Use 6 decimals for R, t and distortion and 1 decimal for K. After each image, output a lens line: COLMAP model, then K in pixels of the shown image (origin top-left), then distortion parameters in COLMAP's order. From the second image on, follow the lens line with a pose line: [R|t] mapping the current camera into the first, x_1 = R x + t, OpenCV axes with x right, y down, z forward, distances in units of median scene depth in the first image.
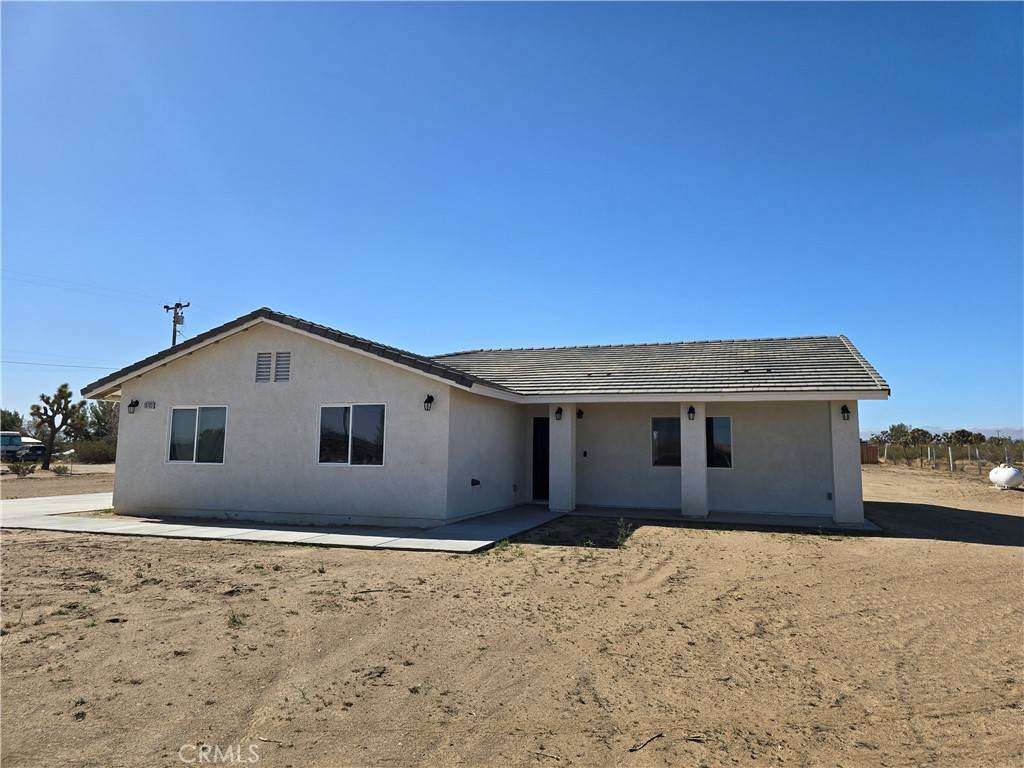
lens RADIAL K [[684.7, 0, 512.0], [0, 684.7, 384.0], [0, 0, 1]] dist [0.010479, 0.001078]
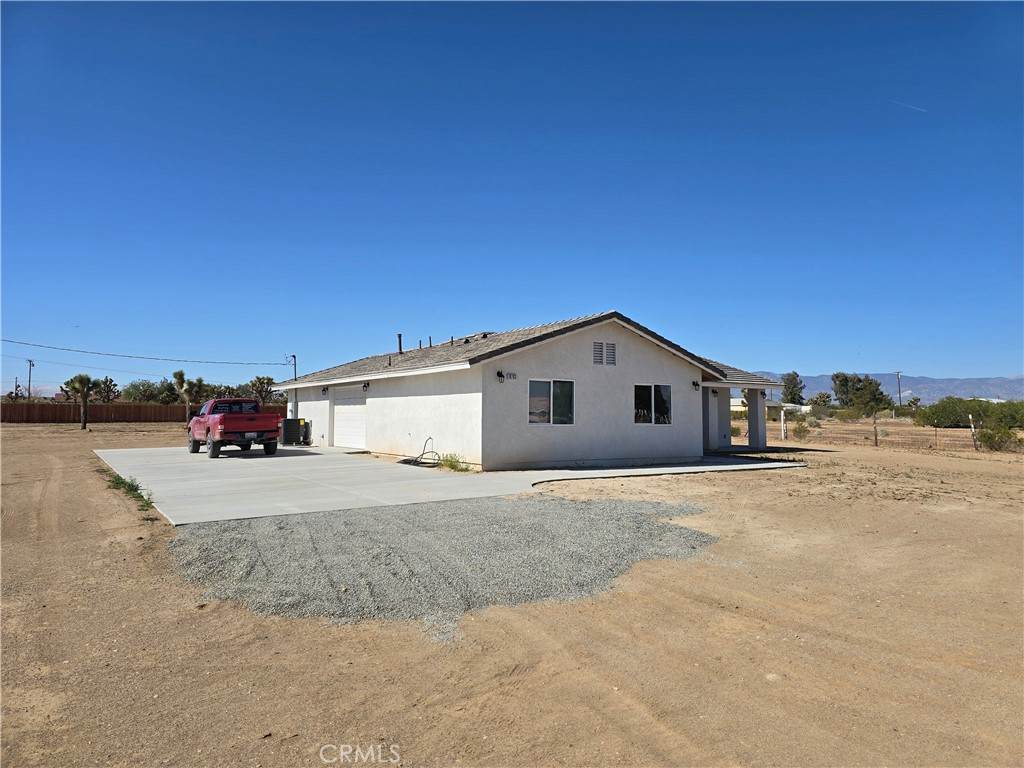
lens RADIAL K [[684.7, 0, 512.0], [0, 684.7, 384.0], [0, 0, 1]] dist [0.010479, 0.001078]
pose [[0.656720, 0.034454, 0.753347, -1.512094], [-0.081804, 0.996316, 0.025745, 0.015275], [-0.749684, -0.078535, 0.657119, 0.247287]]
